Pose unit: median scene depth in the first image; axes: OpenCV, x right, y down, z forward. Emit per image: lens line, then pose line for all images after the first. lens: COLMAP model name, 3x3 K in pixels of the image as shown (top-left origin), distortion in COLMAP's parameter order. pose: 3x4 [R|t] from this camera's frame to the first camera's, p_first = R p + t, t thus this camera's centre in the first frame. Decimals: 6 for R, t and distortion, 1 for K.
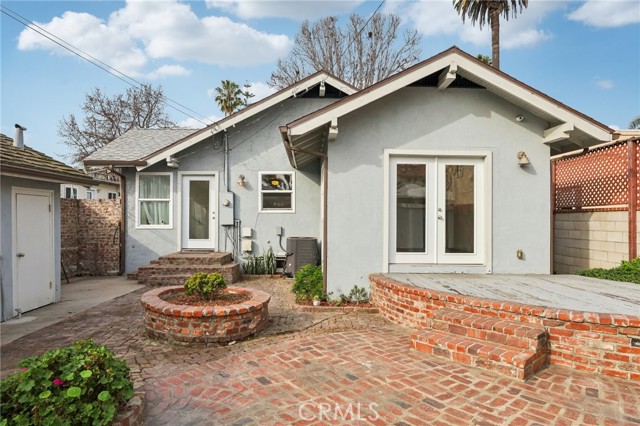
lens RADIAL K [[408.0, 0, 320.0], [0, 408.0, 215.2], [0, 0, 1]] dist [0.003024, 0.003021]
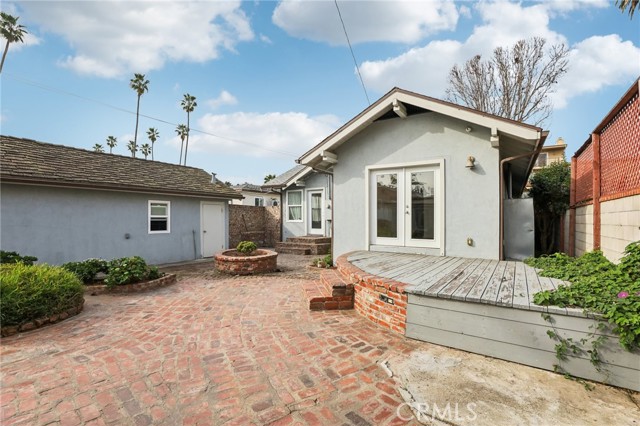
lens RADIAL K [[291.7, 0, 319.4], [0, 291.7, 216.9], [0, 0, 1]] dist [-0.027964, -0.000115]
pose [[0.819835, -0.005955, -0.572569, 0.607664], [0.005463, 0.999982, -0.002577, 0.022182], [0.572574, -0.001016, 0.819853, 0.045029]]
